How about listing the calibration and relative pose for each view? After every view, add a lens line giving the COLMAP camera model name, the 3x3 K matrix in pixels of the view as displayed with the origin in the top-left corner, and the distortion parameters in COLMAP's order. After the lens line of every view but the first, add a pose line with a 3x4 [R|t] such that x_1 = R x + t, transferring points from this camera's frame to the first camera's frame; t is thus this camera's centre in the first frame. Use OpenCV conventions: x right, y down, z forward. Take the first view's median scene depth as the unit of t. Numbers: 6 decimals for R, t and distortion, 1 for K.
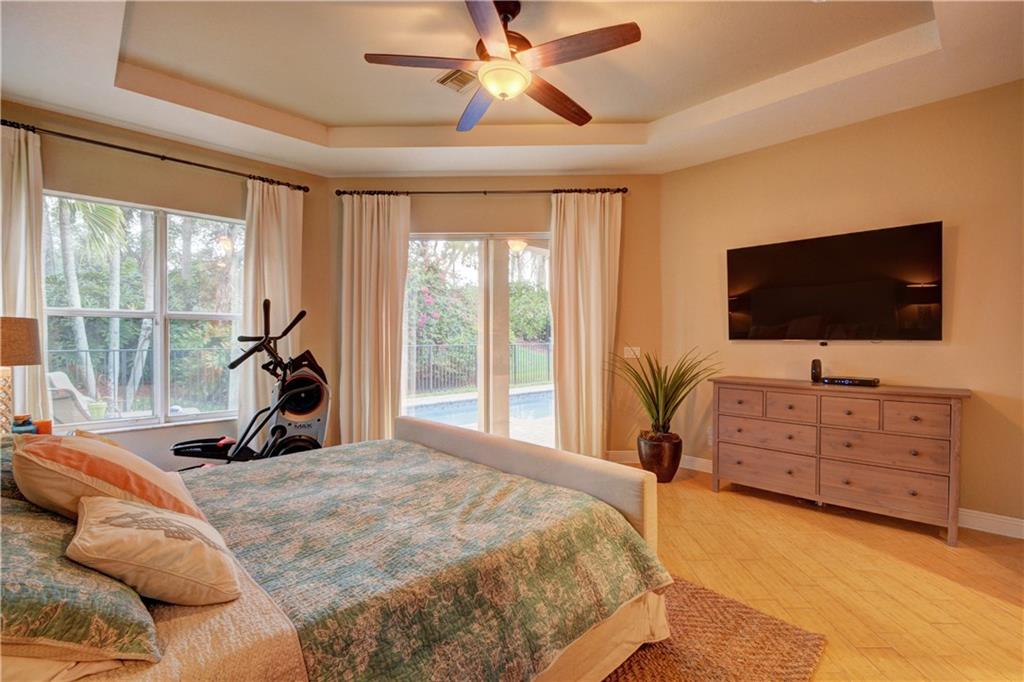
lens RADIAL K [[464.6, 0, 511.3], [0, 464.6, 342.0], [0, 0, 1]] dist [-0.003591, -0.007921]
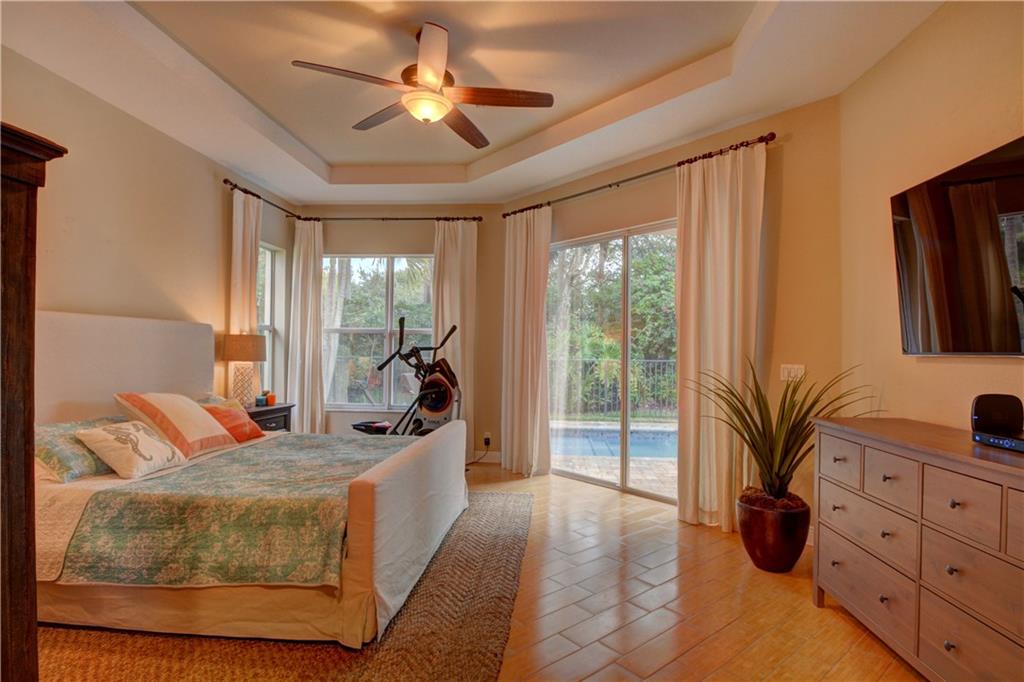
lens RADIAL K [[526.5, 0, 515.3], [0, 526.5, 342.1], [0, 0, 1]] dist [-0.021951, -0.000699]
pose [[0.662384, -0.006040, -0.749141, 0.707448], [-0.014019, 0.999692, -0.020455, 0.001367], [0.749034, 0.024051, 0.662095, 0.253647]]
